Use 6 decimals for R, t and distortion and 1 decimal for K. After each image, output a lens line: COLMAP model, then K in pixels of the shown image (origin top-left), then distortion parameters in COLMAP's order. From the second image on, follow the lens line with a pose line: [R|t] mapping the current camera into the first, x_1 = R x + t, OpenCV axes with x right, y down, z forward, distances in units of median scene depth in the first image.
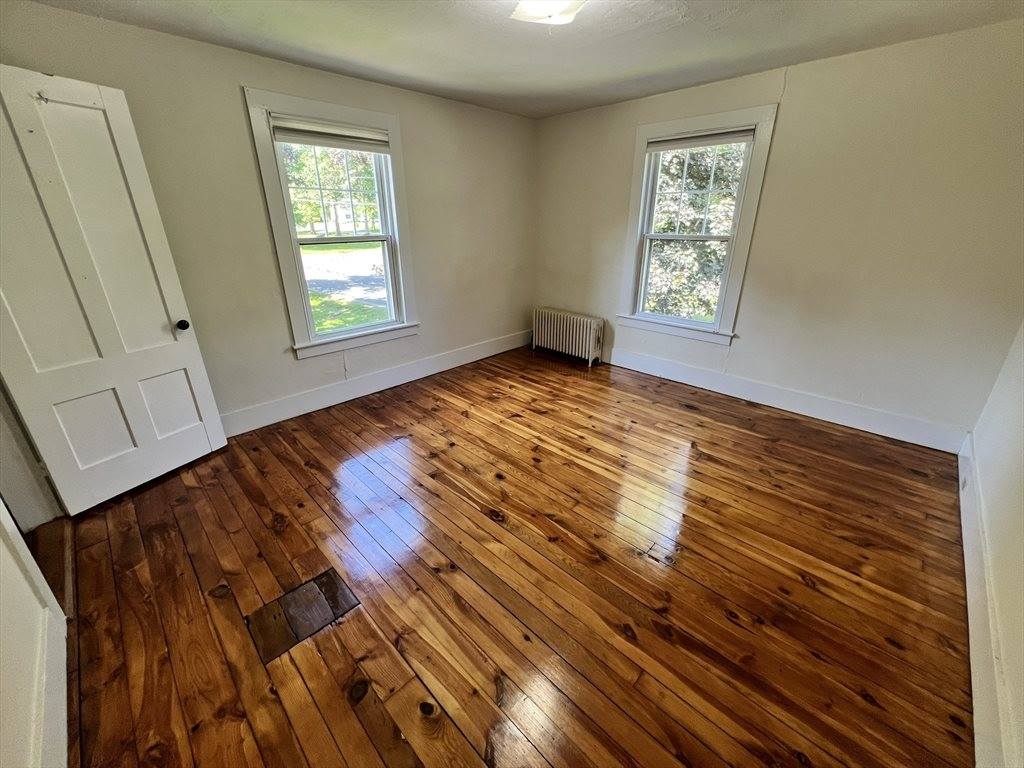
lens RADIAL K [[407.8, 0, 509.8], [0, 407.8, 381.2], [0, 0, 1]] dist [-0.003108, 0.000496]
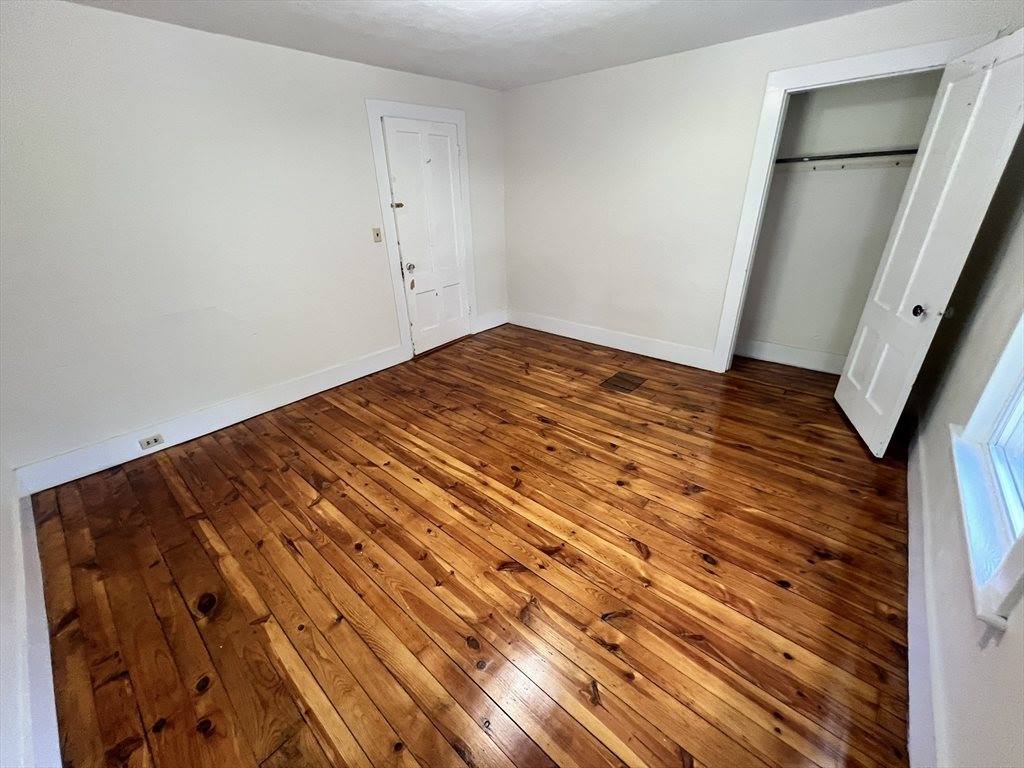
lens RADIAL K [[407.8, 0, 515.0], [0, 407.8, 382.9], [0, 0, 1]] dist [-0.003108, 0.000496]
pose [[-0.997020, 0.057704, -0.051207, 0.098115], [0.002097, 0.683773, 0.729692, -0.576706], [0.077120, 0.727410, -0.681856, 1.410307]]
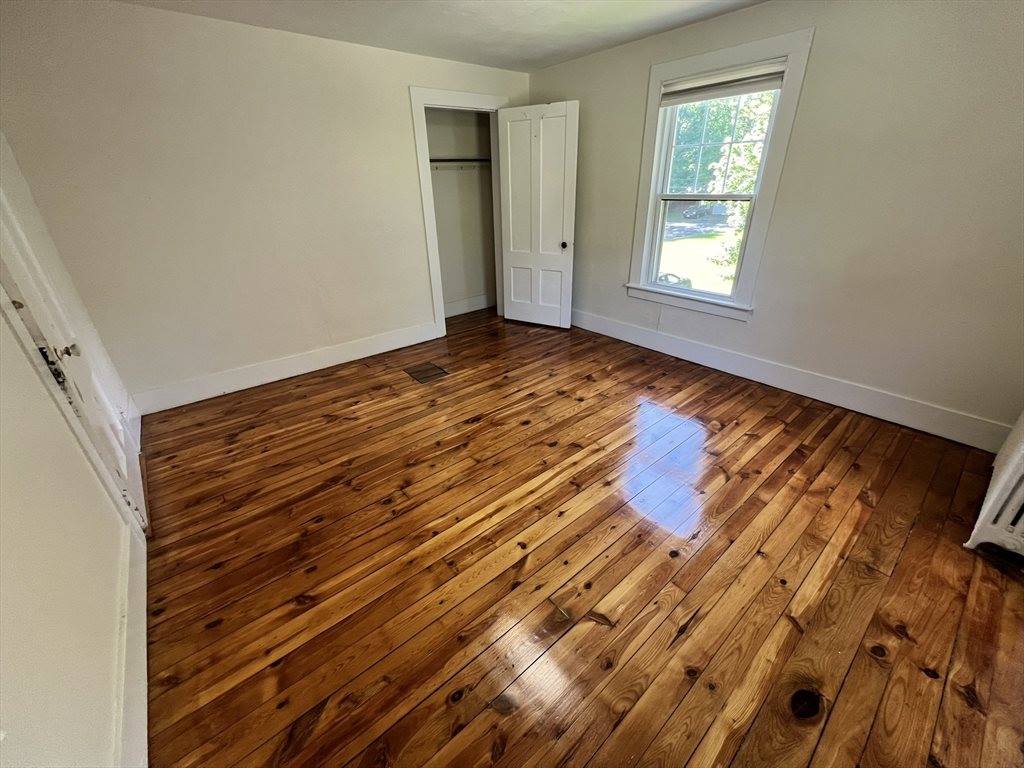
lens RADIAL K [[407.8, 0, 511.0], [0, 407.8, 379.3], [0, 0, 1]] dist [-0.003108, 0.000496]
pose [[-0.097858, 0.439486, -0.892903, 0.807277], [-0.346424, 0.826054, 0.444549, -0.299857], [0.932960, 0.352826, 0.071413, 0.749695]]
